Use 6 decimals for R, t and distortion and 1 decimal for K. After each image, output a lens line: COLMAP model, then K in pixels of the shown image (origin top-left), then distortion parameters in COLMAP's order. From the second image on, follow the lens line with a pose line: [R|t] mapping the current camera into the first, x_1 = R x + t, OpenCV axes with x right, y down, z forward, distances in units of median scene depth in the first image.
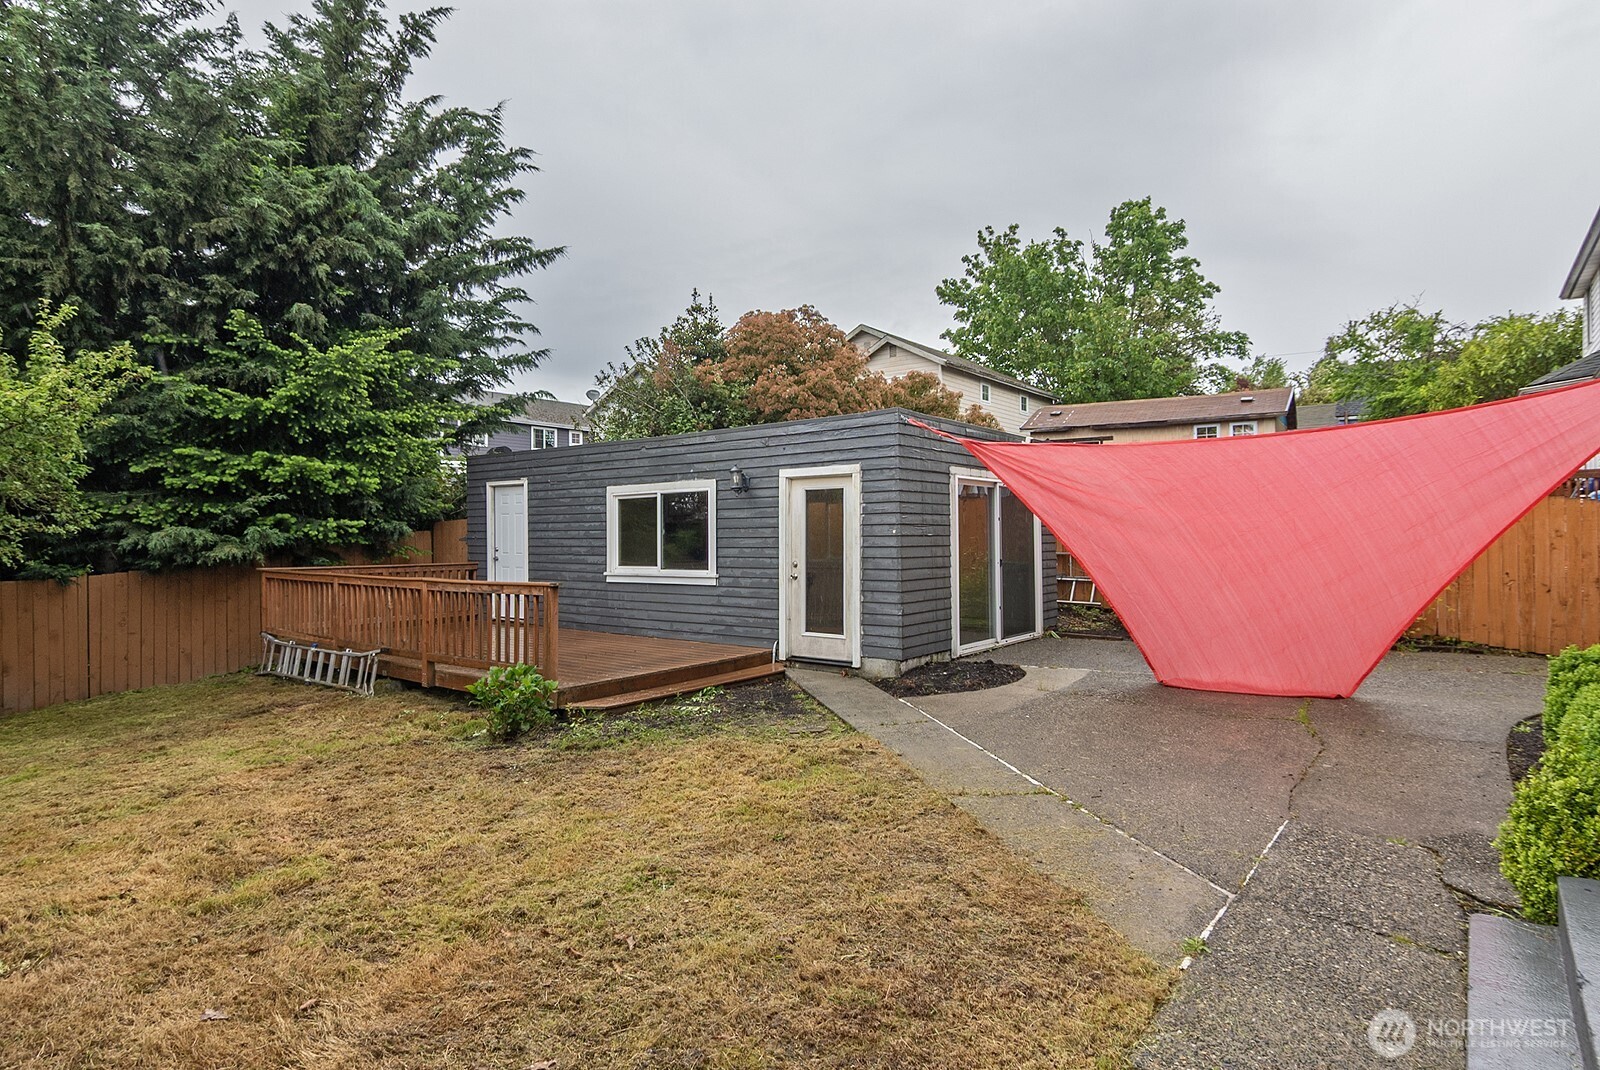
lens RADIAL K [[842.5, 0, 758.2], [0, 842.5, 534.7], [0, 0, 1]] dist [0.000033, 0.000218]
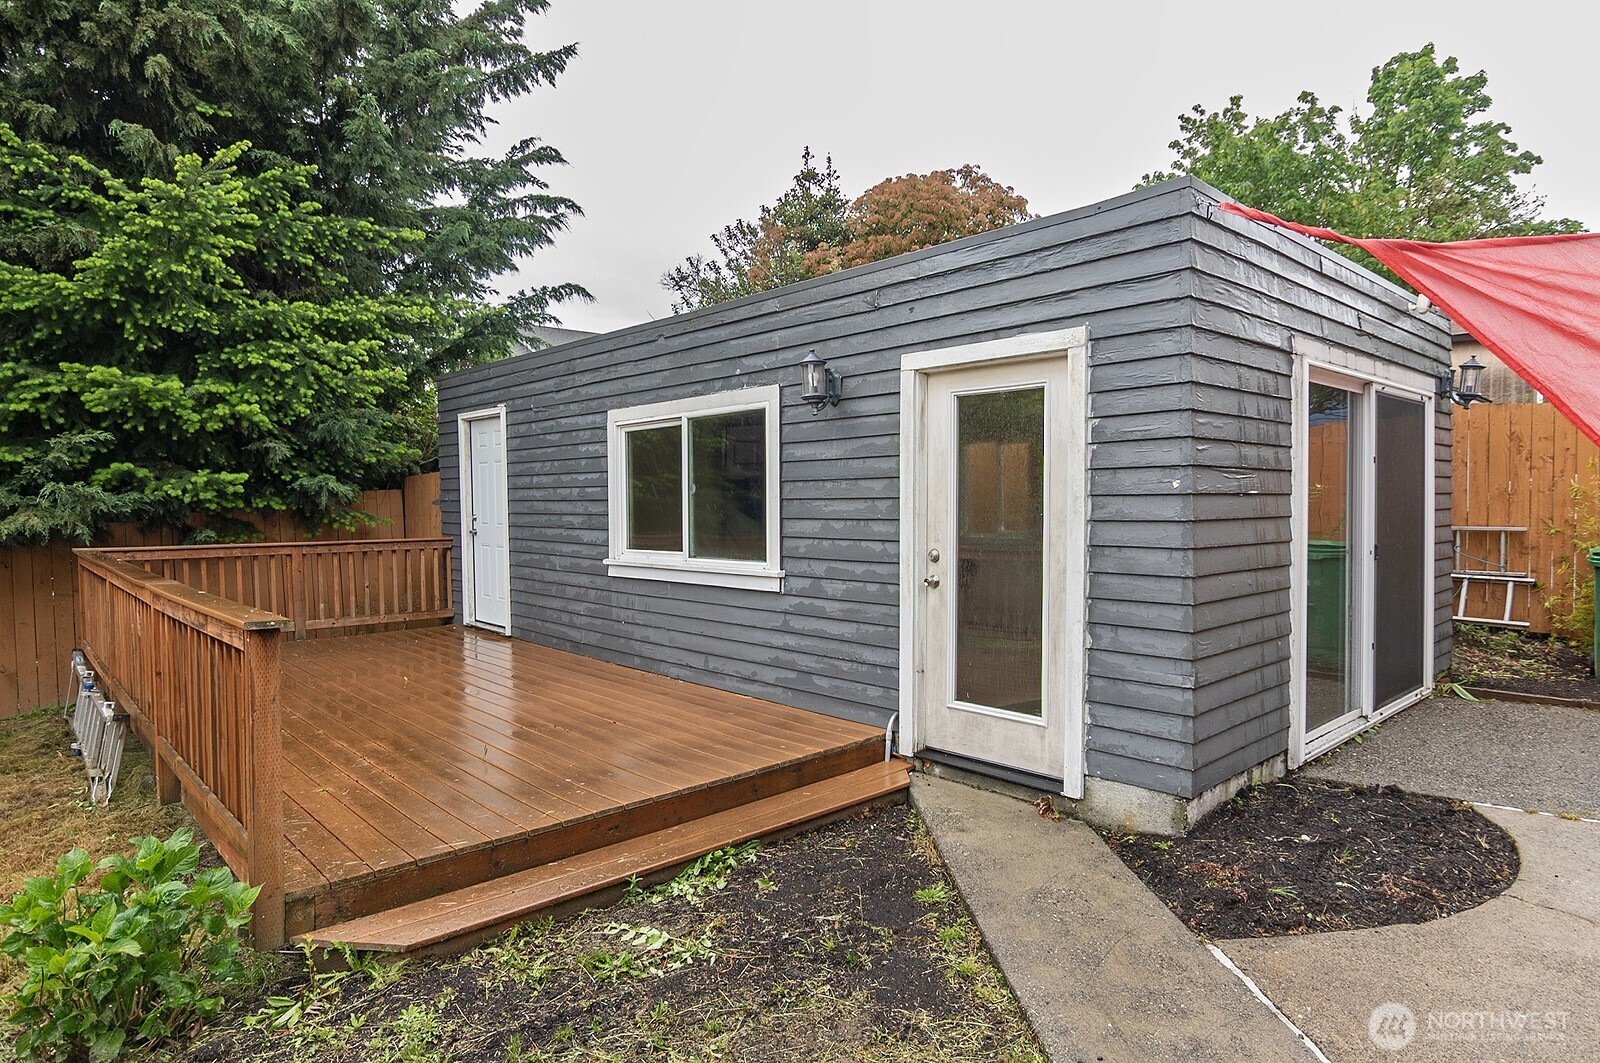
lens RADIAL K [[914.7, 0, 765.1], [0, 914.7, 528.2], [0, 0, 1]] dist [-0.027405, -0.000086]
pose [[0.986822, 0.004185, -0.161754, 0.028701], [0.001471, 0.999392, 0.034832, 0.001621], [0.161801, -0.034611, 0.986216, 0.418750]]
